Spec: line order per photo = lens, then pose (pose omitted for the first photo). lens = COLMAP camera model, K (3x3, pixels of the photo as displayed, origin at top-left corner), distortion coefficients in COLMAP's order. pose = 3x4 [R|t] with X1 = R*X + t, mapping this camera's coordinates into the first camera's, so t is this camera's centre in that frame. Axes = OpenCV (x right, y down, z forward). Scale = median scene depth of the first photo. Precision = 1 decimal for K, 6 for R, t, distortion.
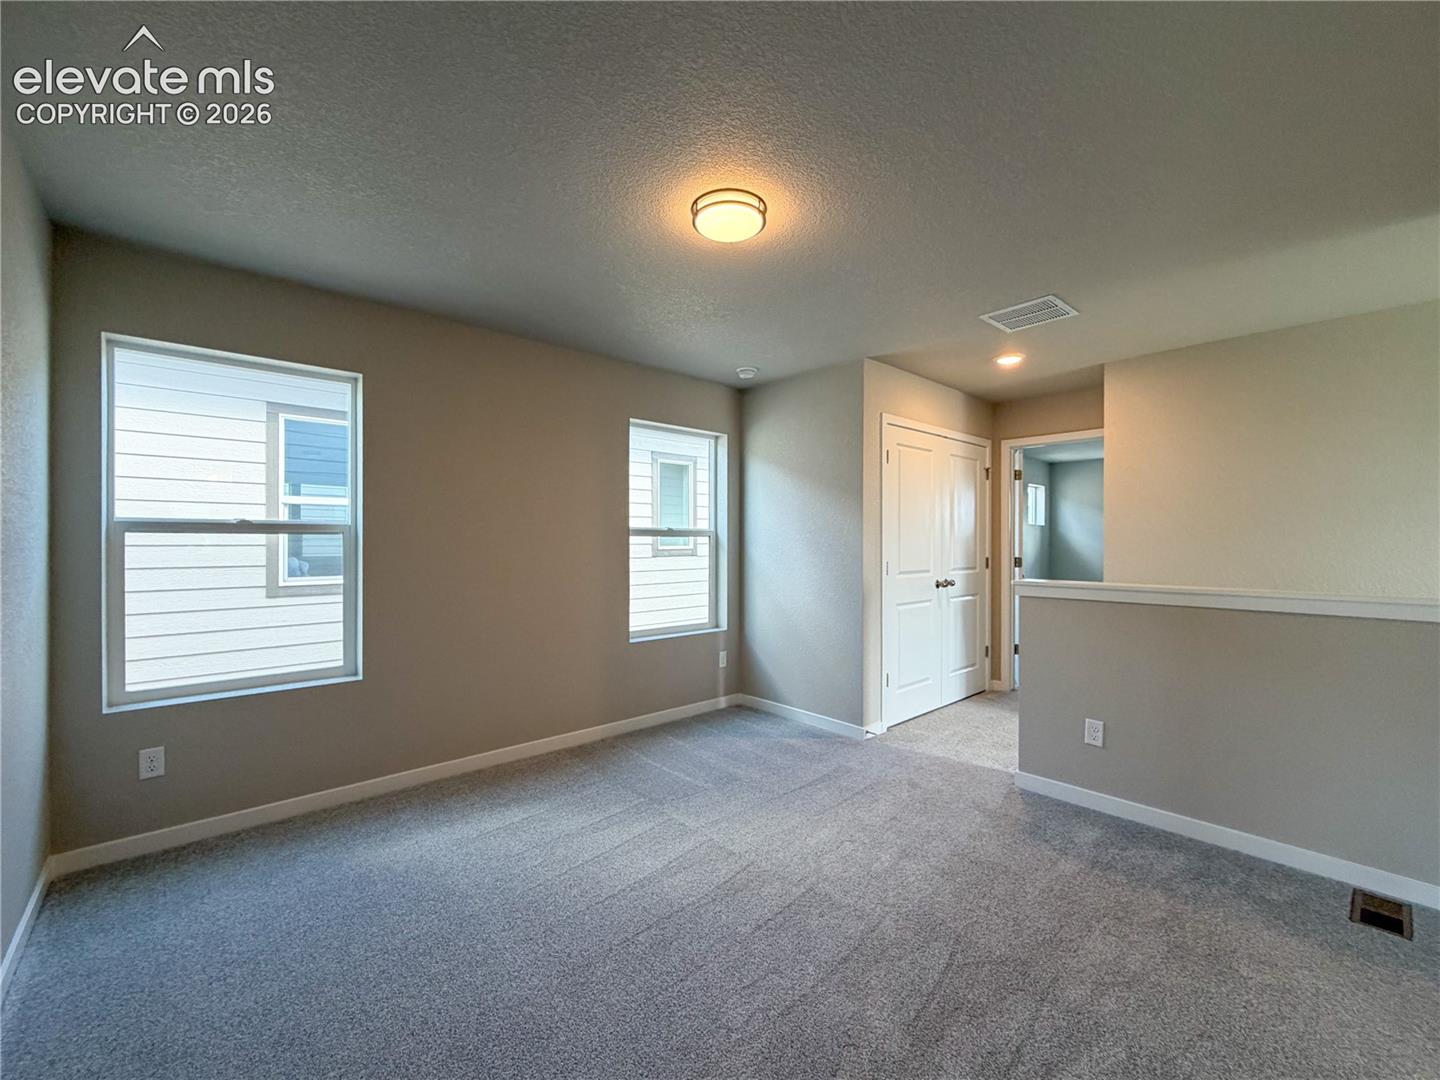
lens RADIAL K [[576.9, 0, 720.0], [0, 576.9, 540.0], [0, 0, 1]] dist [-0.019600, 0.000084]
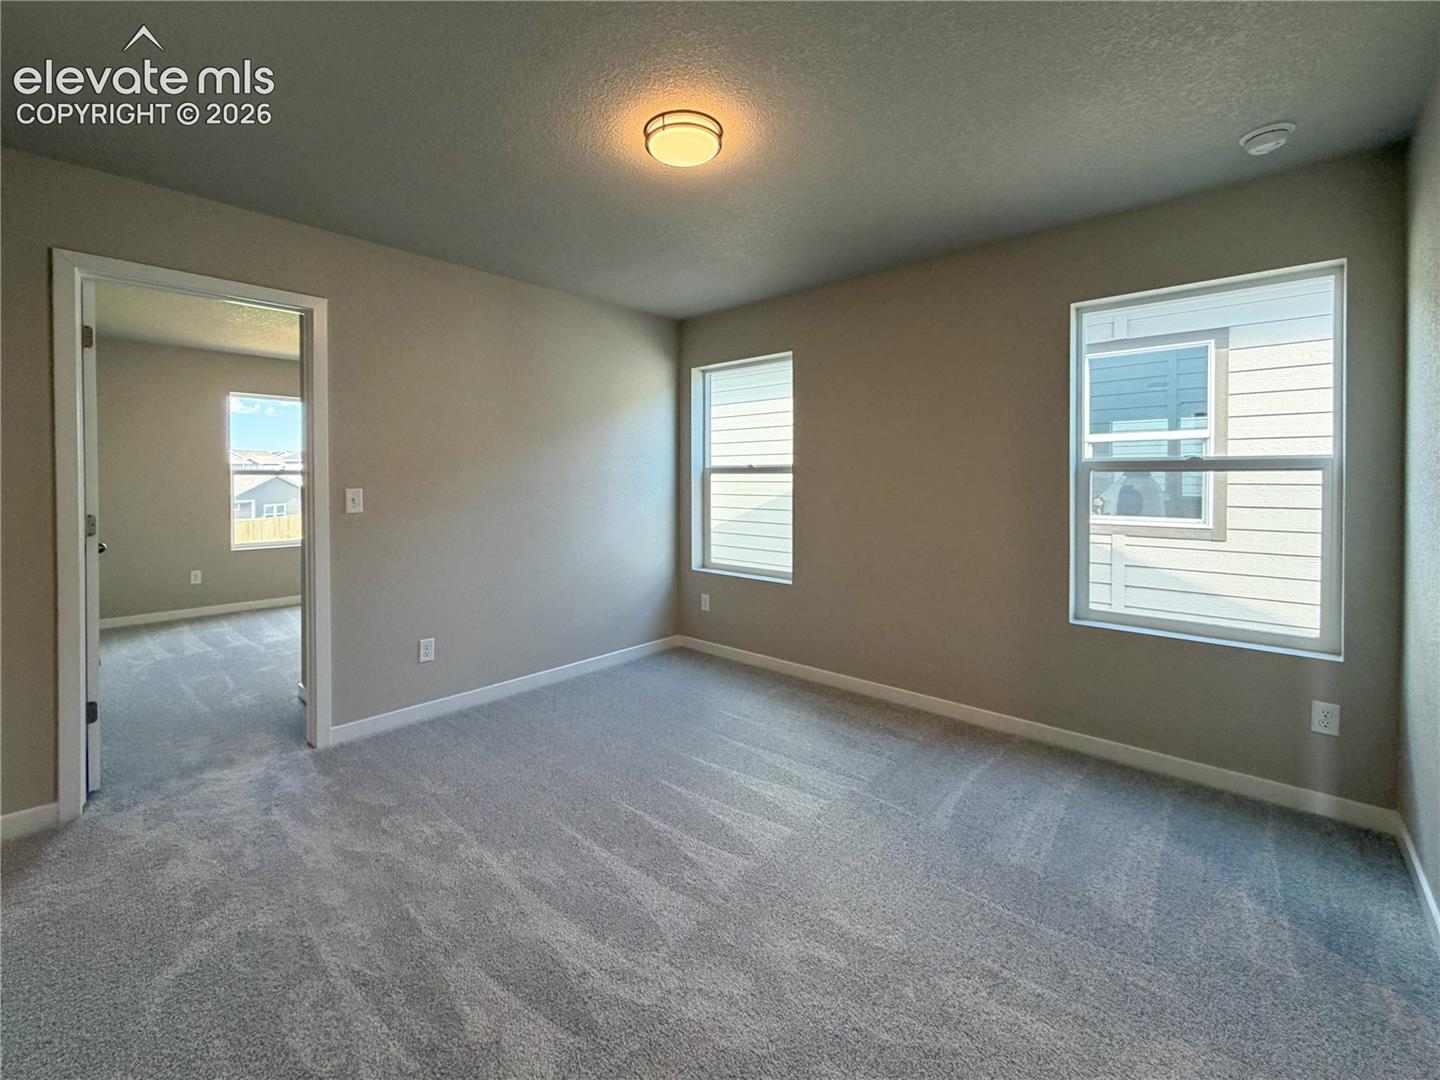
lens RADIAL K [[617.4, 0, 717.1], [0, 617.4, 484.9], [0, 0, 1]] dist [-0.000778, -0.000229]
pose [[0.101092, 0.009179, -0.994835, 0.479670], [0.001401, 0.999955, 0.009369, 0.001478], [0.994876, -0.002341, 0.101075, 0.430493]]
